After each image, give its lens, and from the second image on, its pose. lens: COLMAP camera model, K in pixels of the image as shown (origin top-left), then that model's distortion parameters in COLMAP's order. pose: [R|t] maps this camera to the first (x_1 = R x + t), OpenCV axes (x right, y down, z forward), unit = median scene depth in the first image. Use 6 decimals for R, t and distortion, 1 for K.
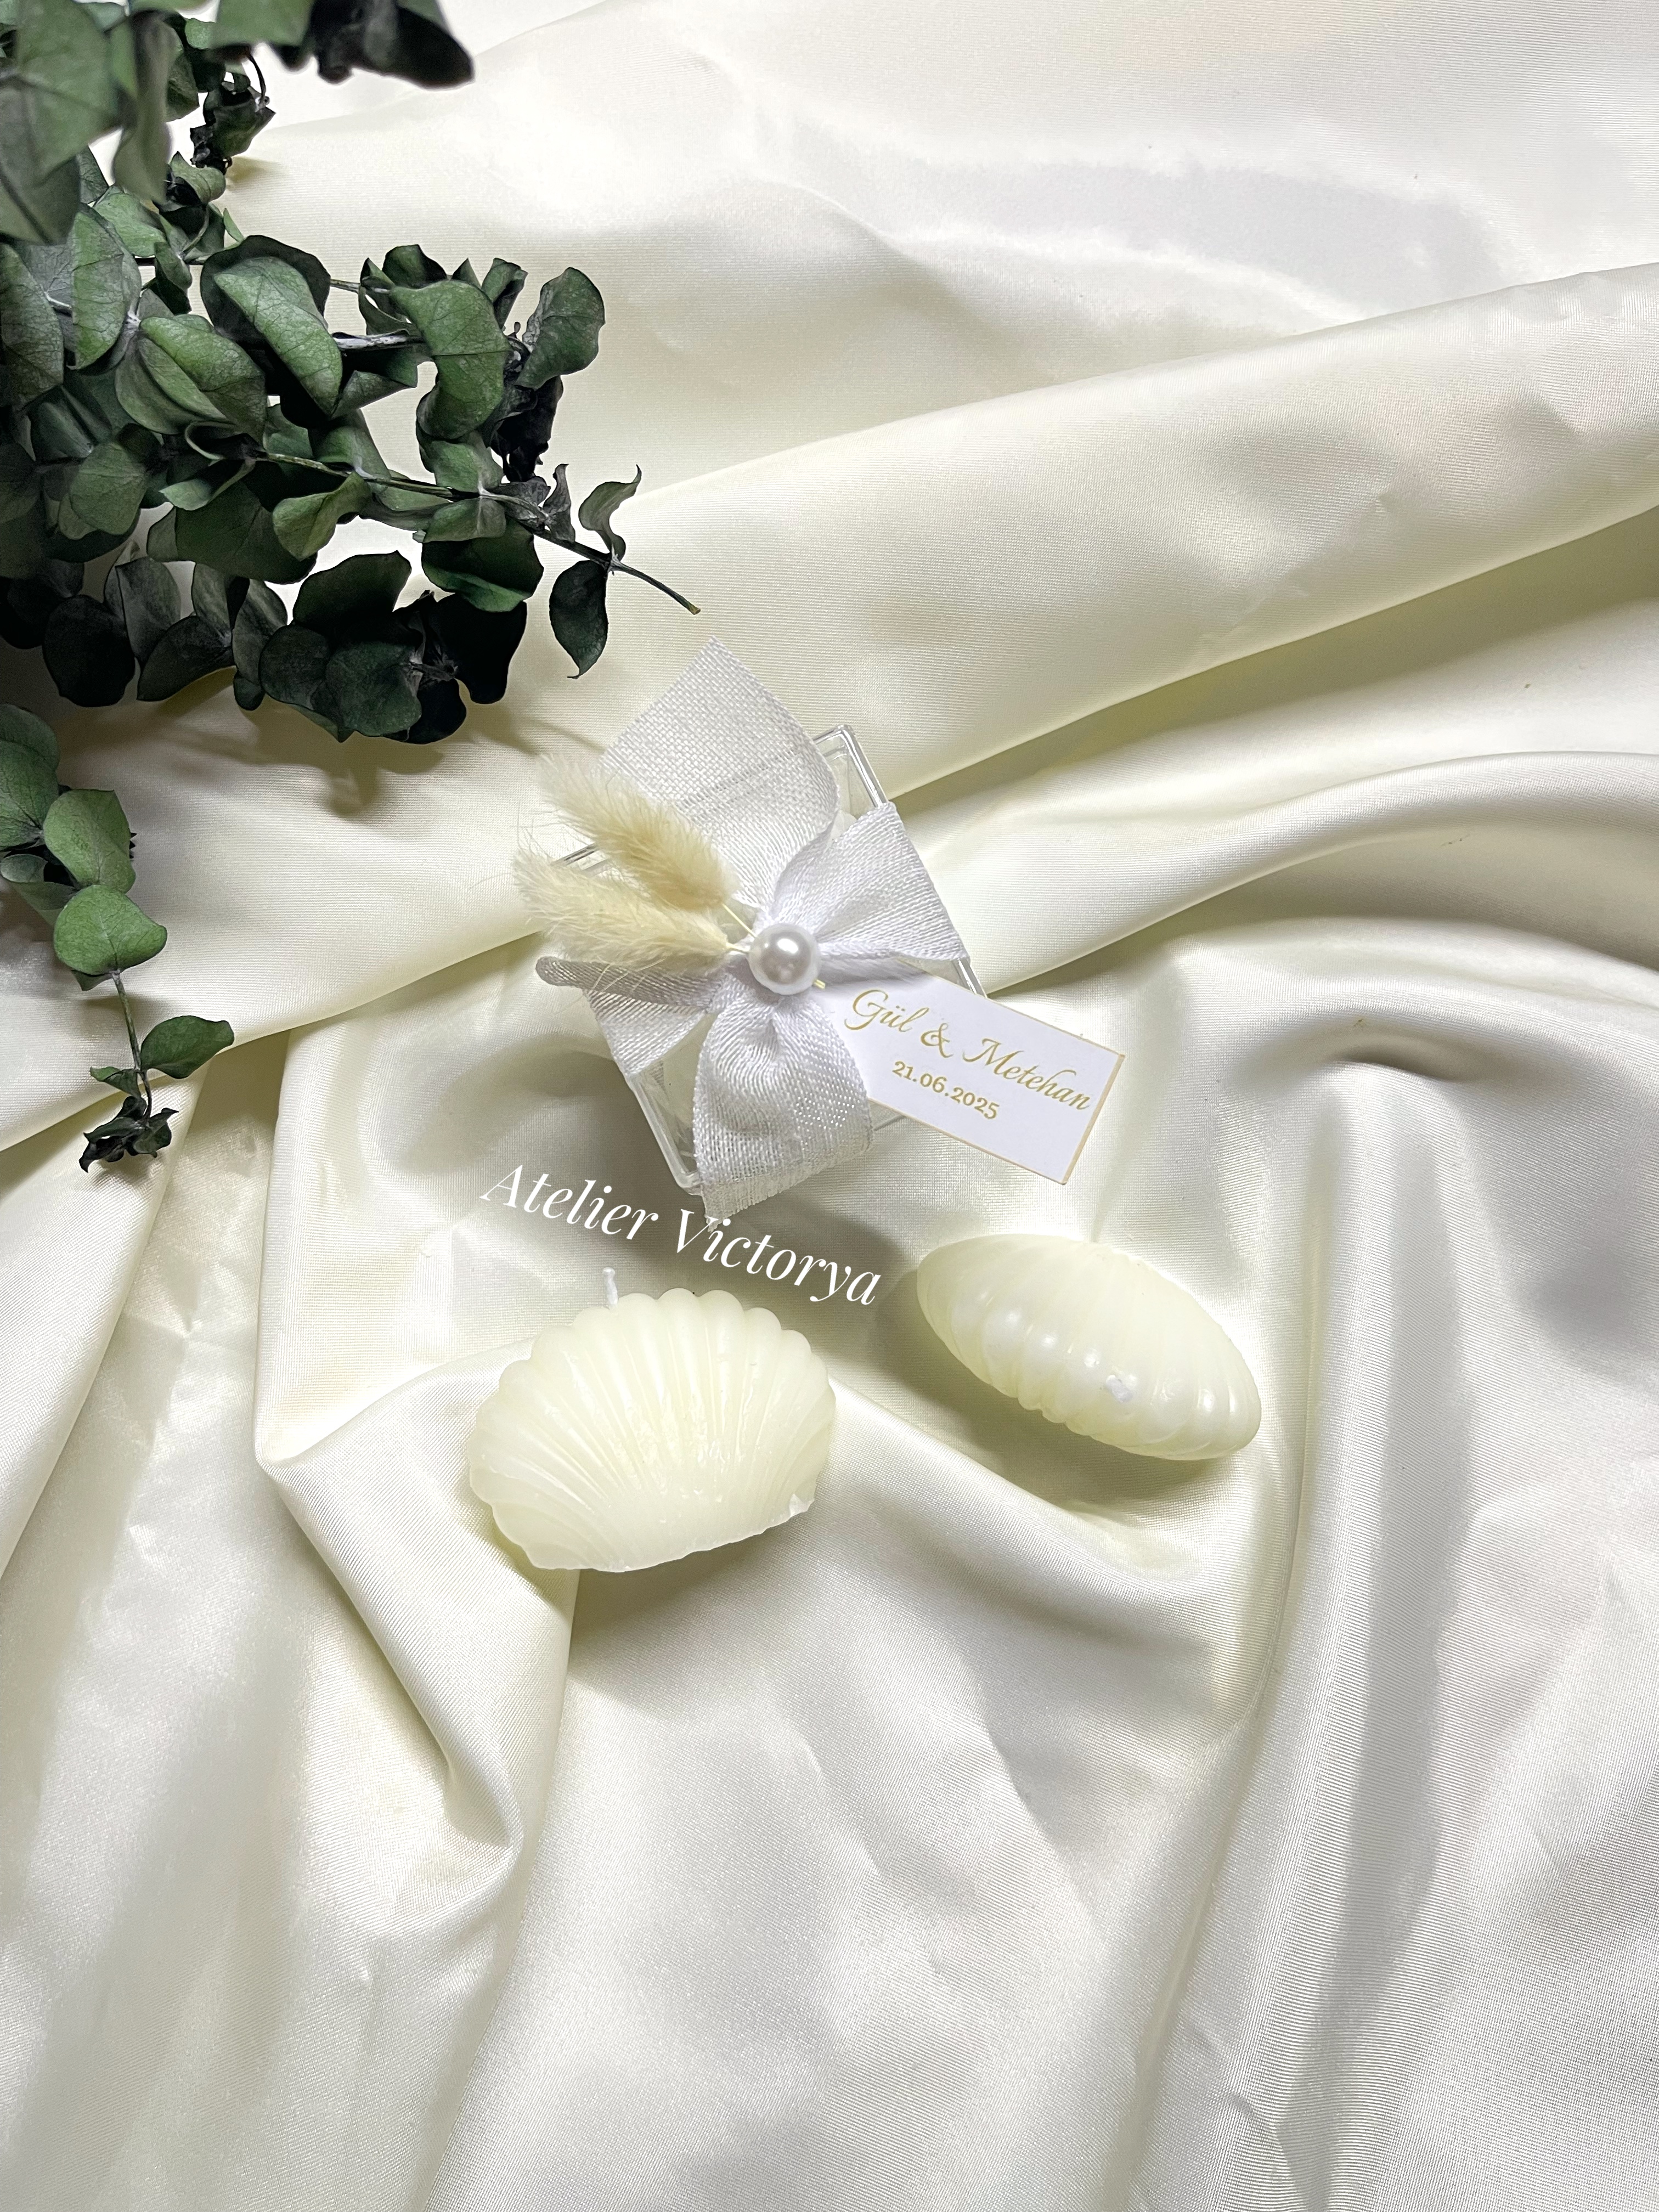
lens RADIAL K [[1729.1, 0, 829.5], [0, 1729.1, 1106.0], [0, 0, 1]] dist [-0.049567, 0.000038]
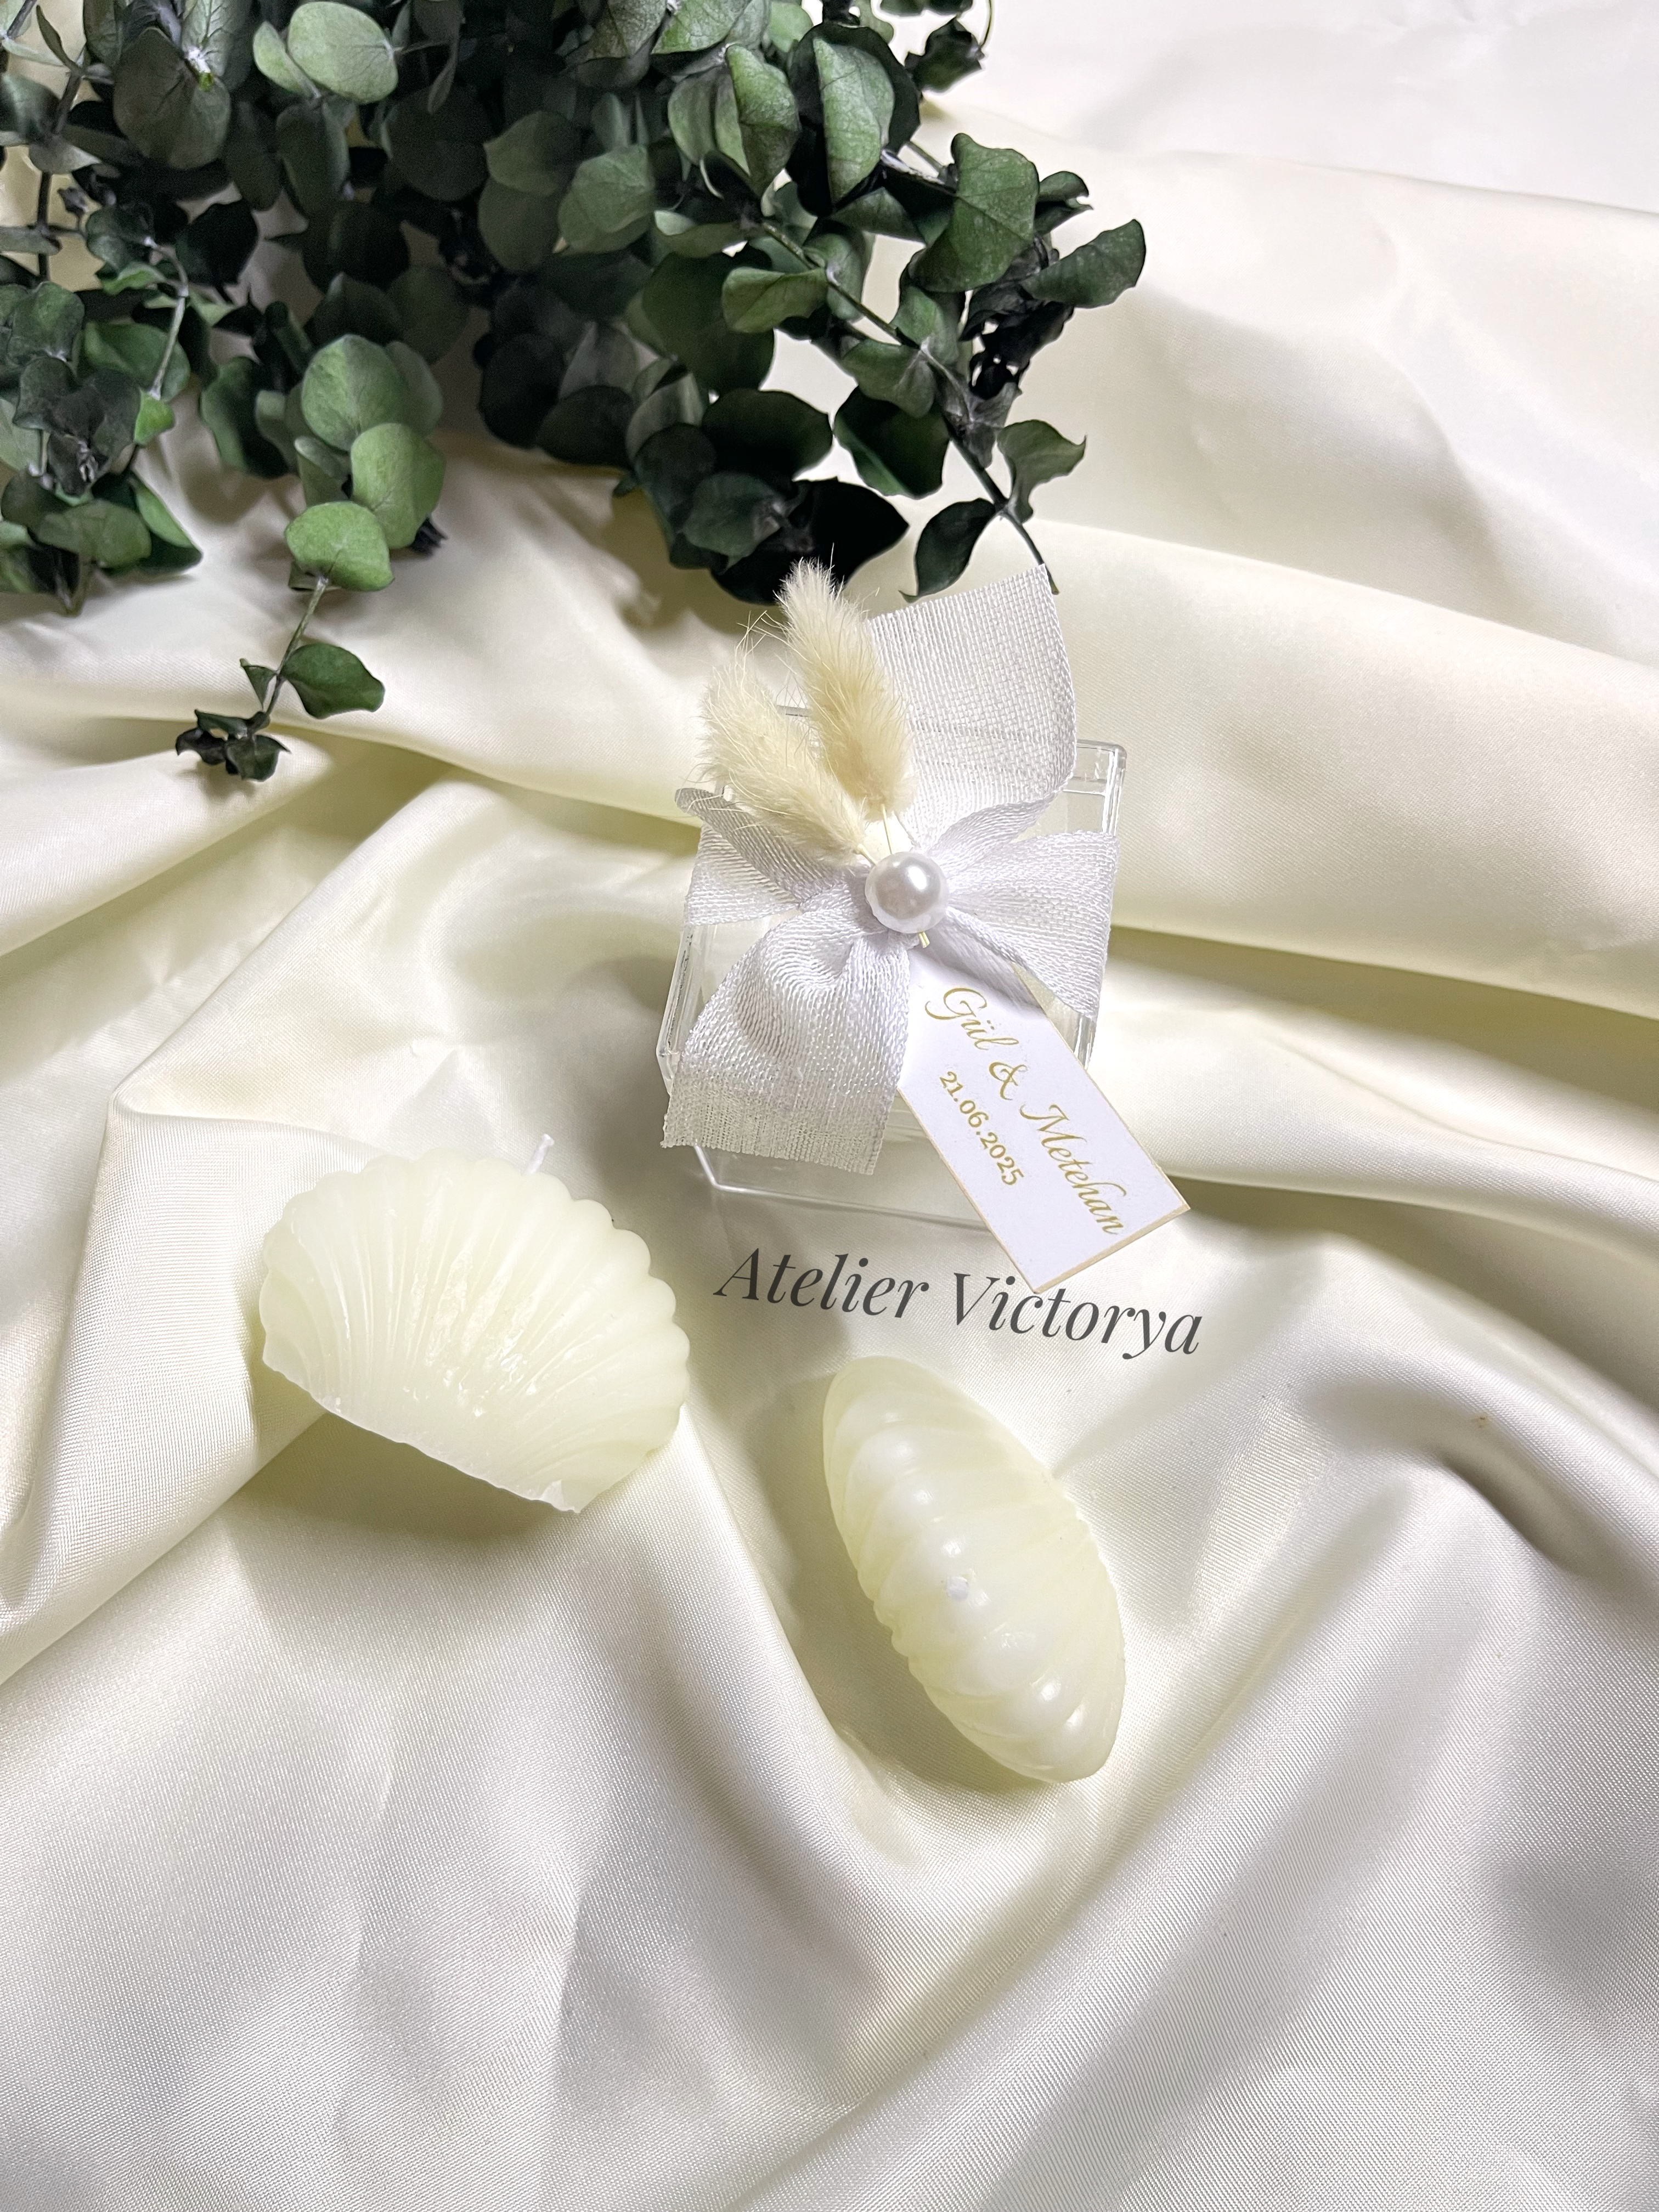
lens RADIAL K [[1729.1, 0, 829.5], [0, 1729.1, 1106.0], [0, 0, 1]] dist [-0.049567, 0.000038]
pose [[0.814584, 0.536175, -0.221290, 0.174057], [-0.573172, 0.802608, -0.165210, 0.149609], [0.089027, 0.261415, 0.961112, 0.191069]]
